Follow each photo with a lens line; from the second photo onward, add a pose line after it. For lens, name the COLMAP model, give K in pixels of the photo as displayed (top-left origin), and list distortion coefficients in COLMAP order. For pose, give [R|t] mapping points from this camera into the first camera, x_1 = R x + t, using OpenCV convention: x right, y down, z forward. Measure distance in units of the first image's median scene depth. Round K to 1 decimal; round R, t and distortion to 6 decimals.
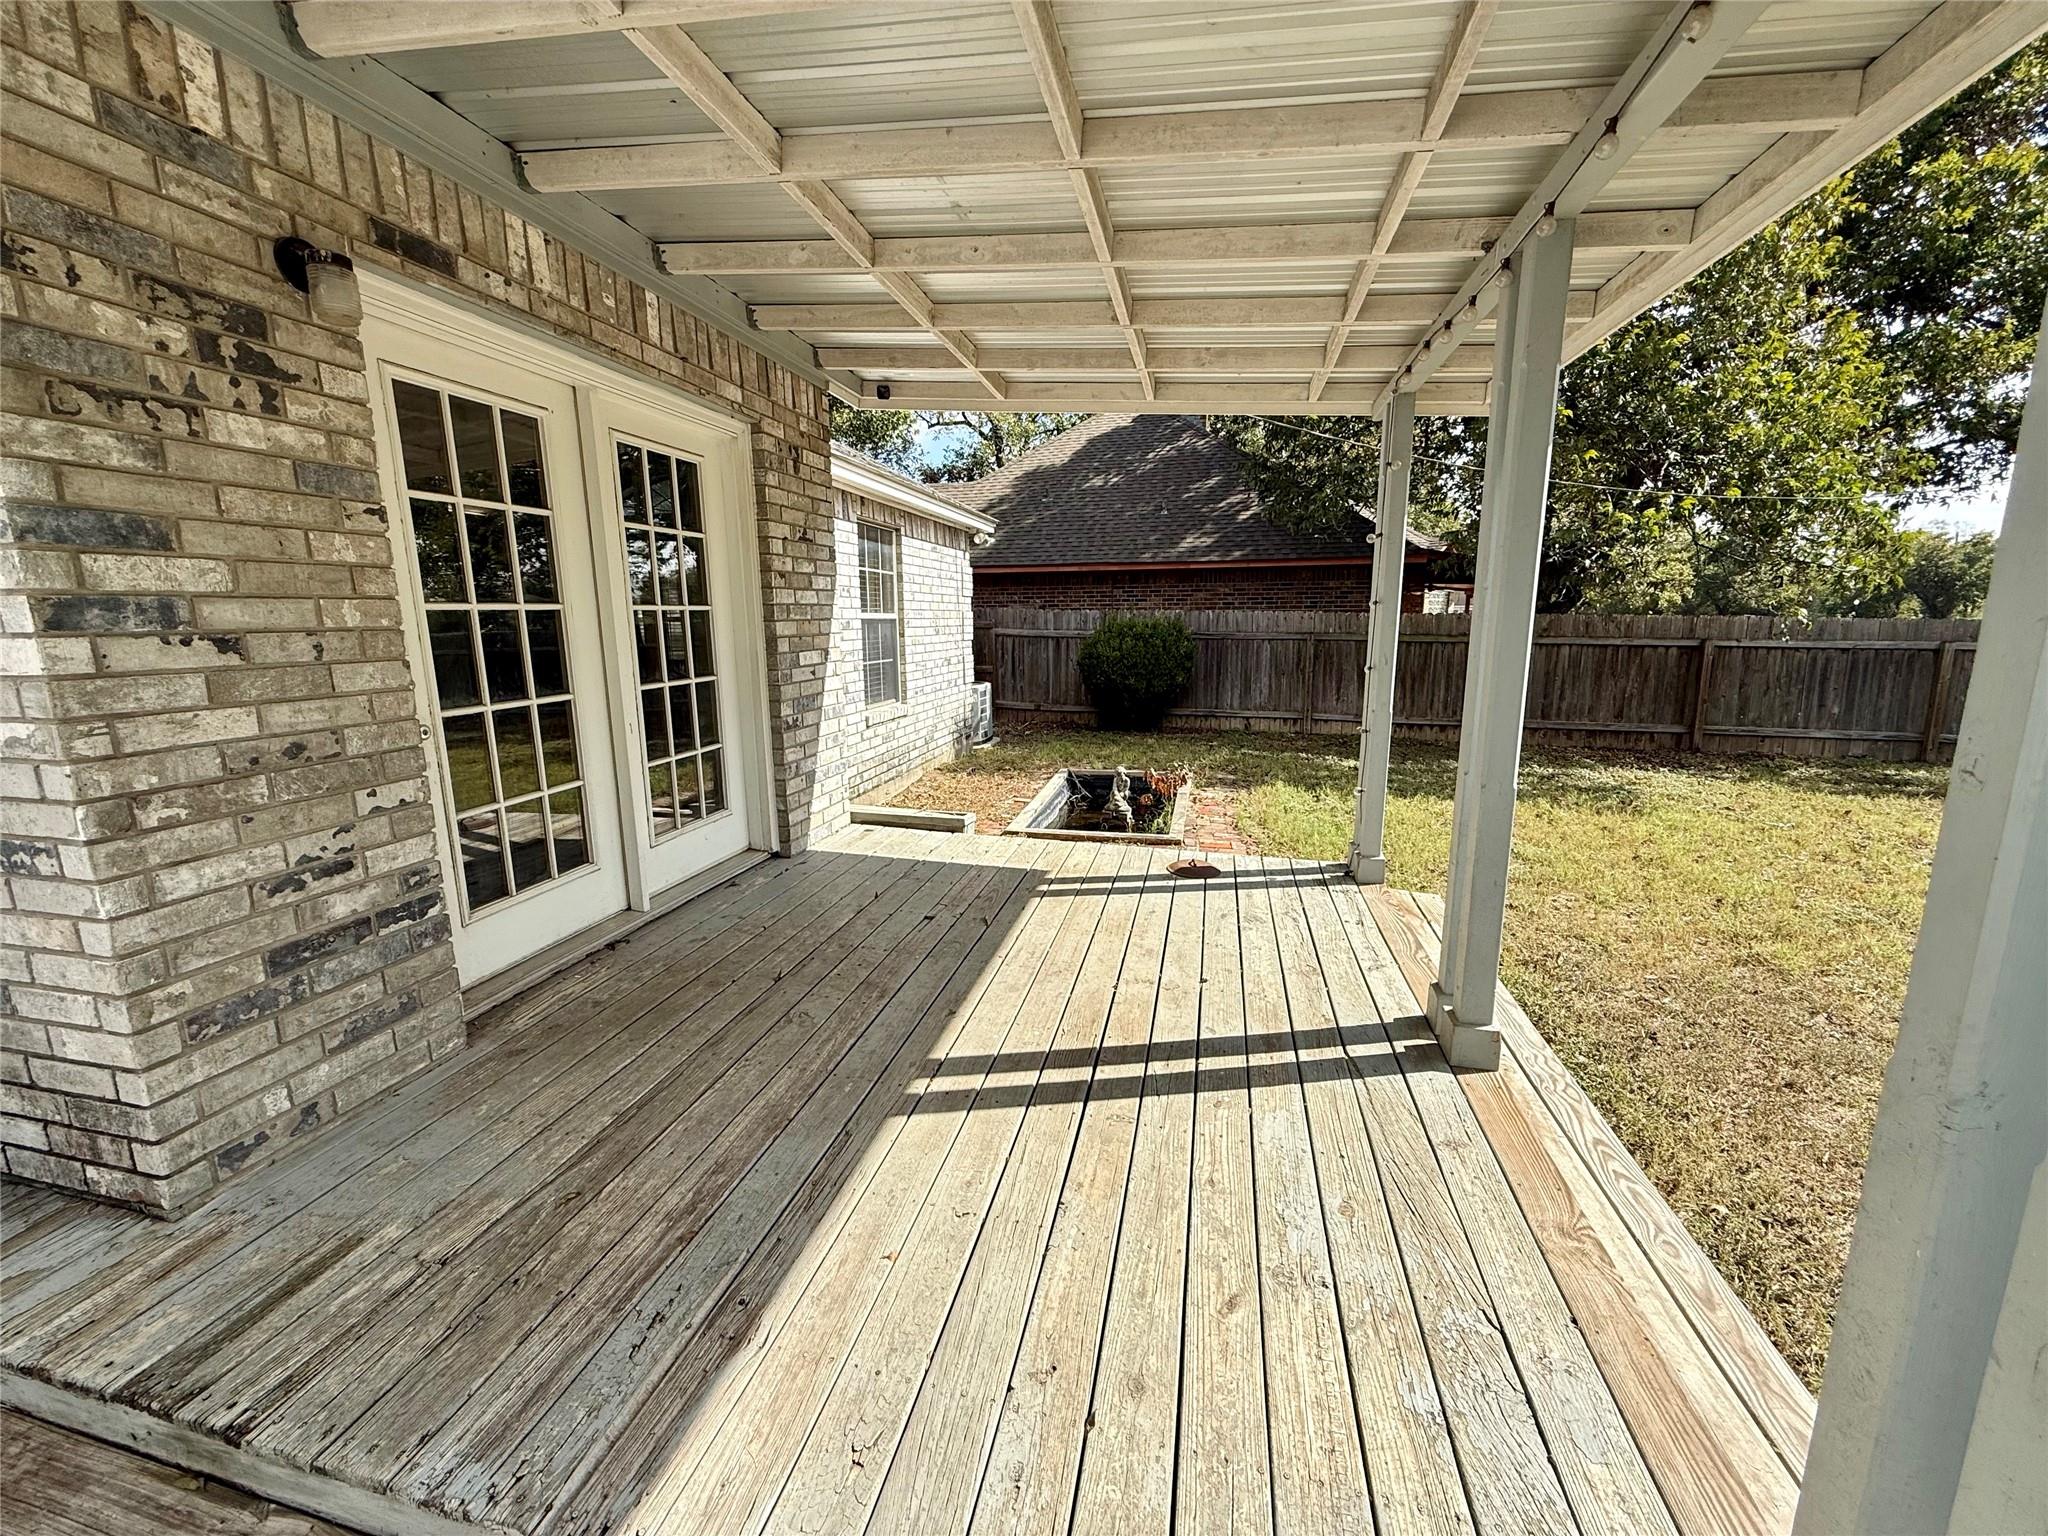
lens RADIAL K [[814.3, 0, 1015.8], [0, 814.3, 767.6], [0, 0, 1]] dist [-0.000448, 0.000259]
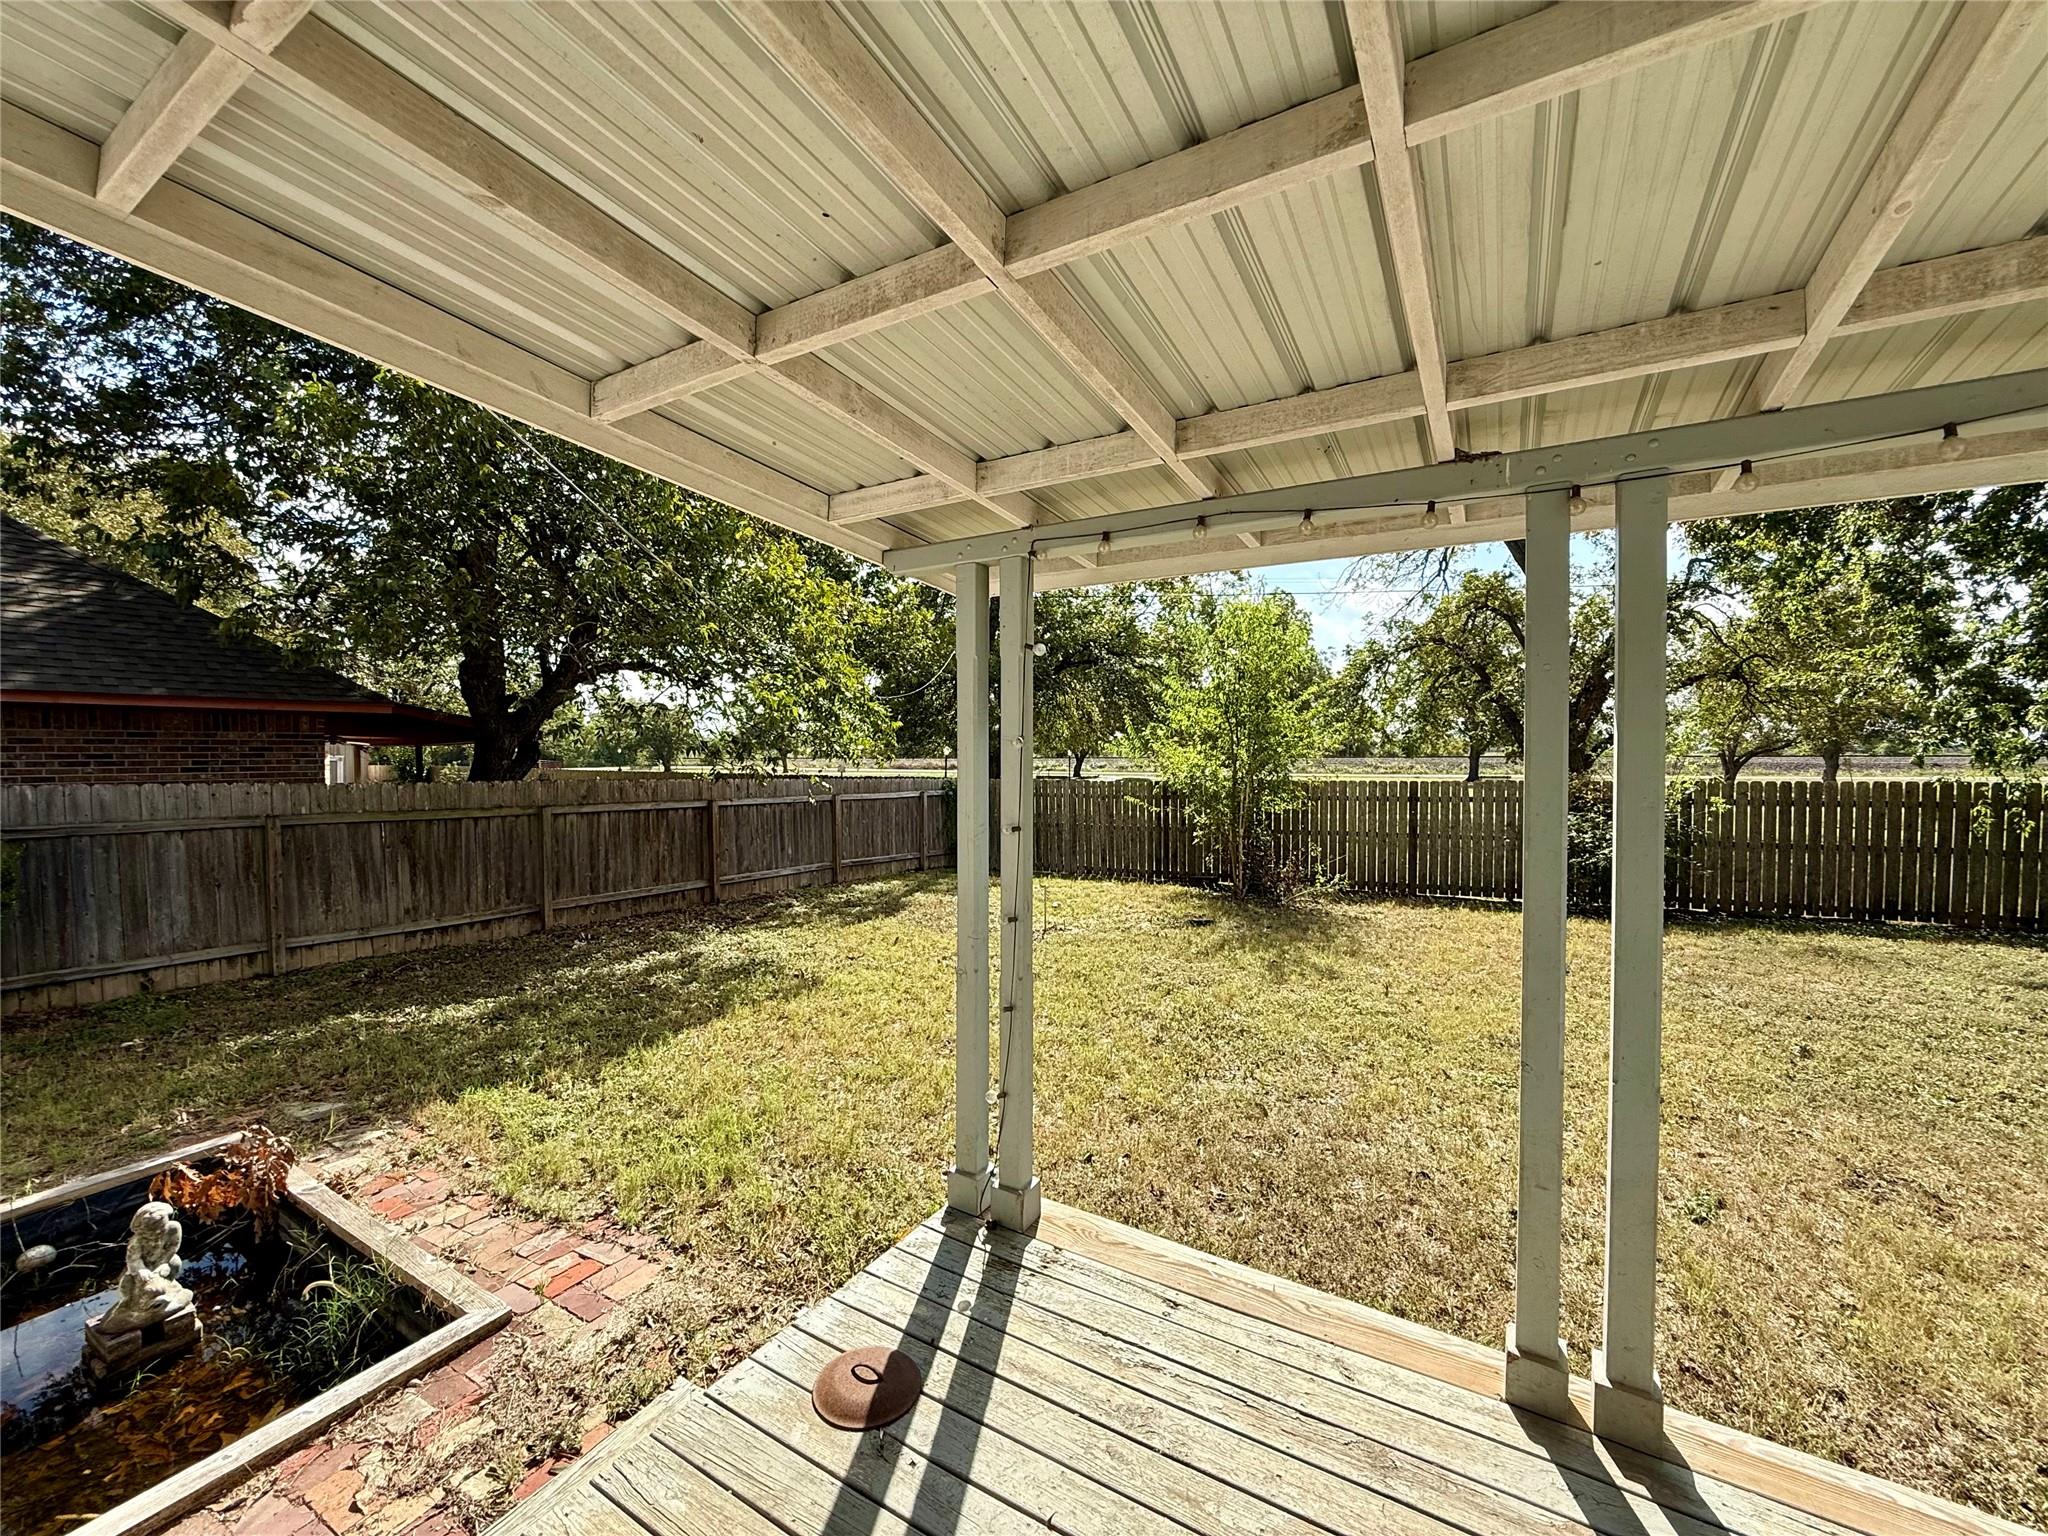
lens RADIAL K [[814.3, 0, 1015.8], [0, 814.3, 767.6], [0, 0, 1]] dist [-0.000448, 0.000259]
pose [[0.292463, -0.008661, 0.956238, -0.220445], [0.173497, 0.983844, -0.044152, -0.204473], [-0.940406, 0.178818, 0.289241, 0.717953]]
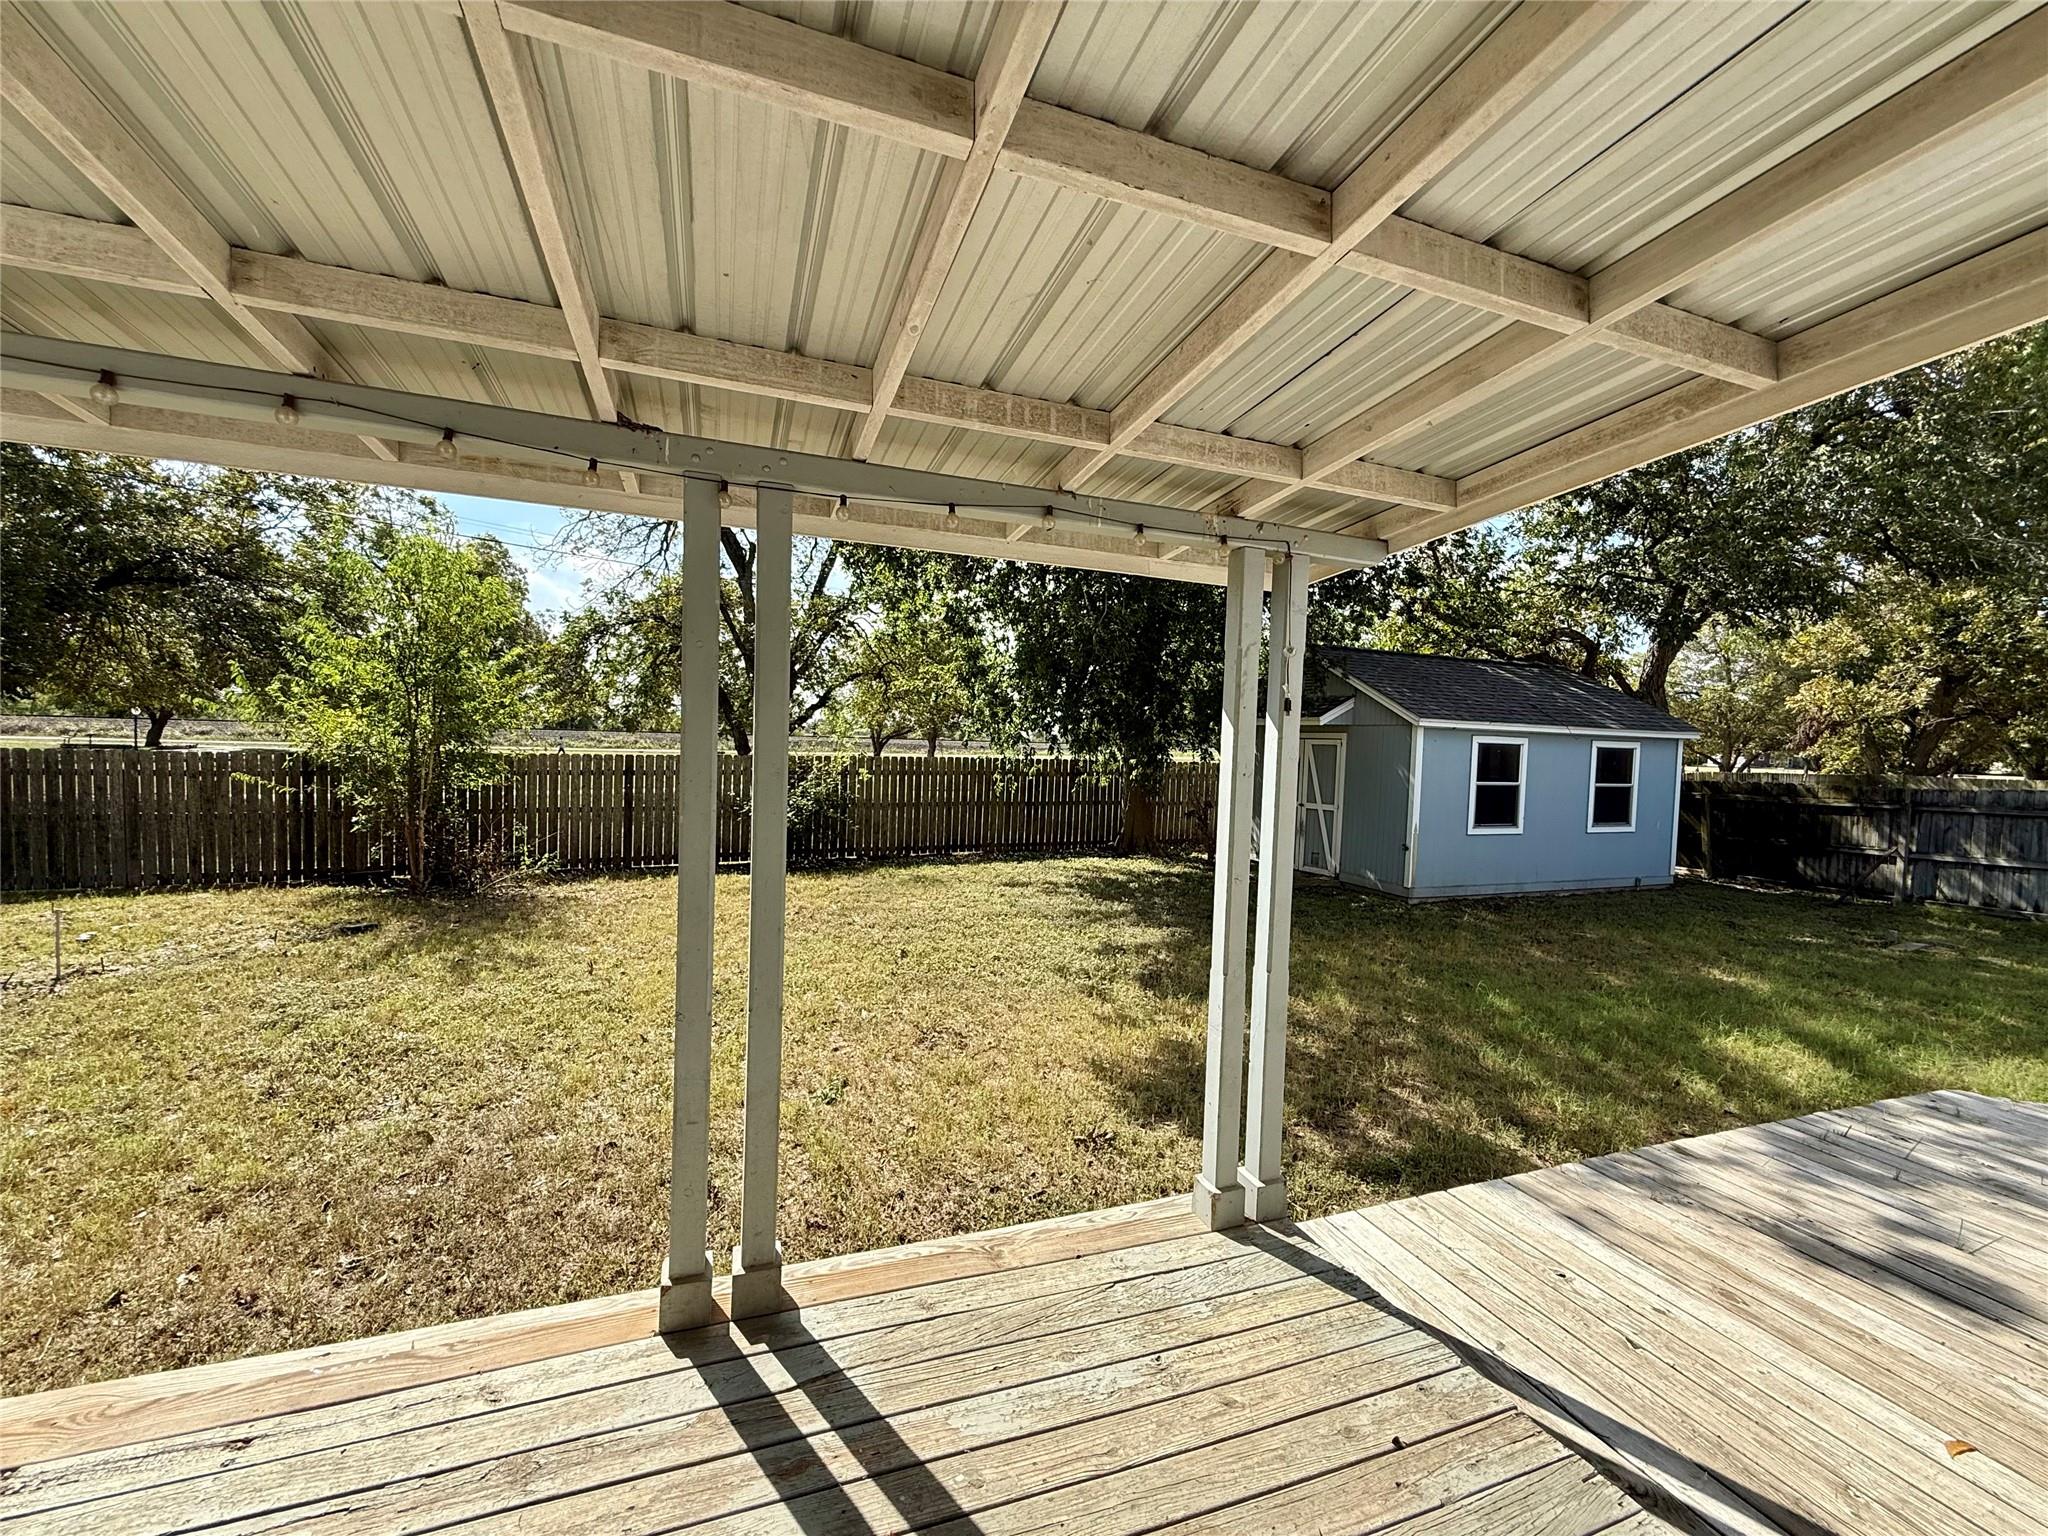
lens RADIAL K [[814.3, 0, 1015.8], [0, 814.3, 767.6], [0, 0, 1]] dist [-0.000448, 0.000259]
pose [[-0.556612, -0.037649, 0.829919, -0.214412], [0.124923, 0.983821, 0.128414, -0.194924], [-0.821326, 0.175152, -0.542904, 0.685826]]
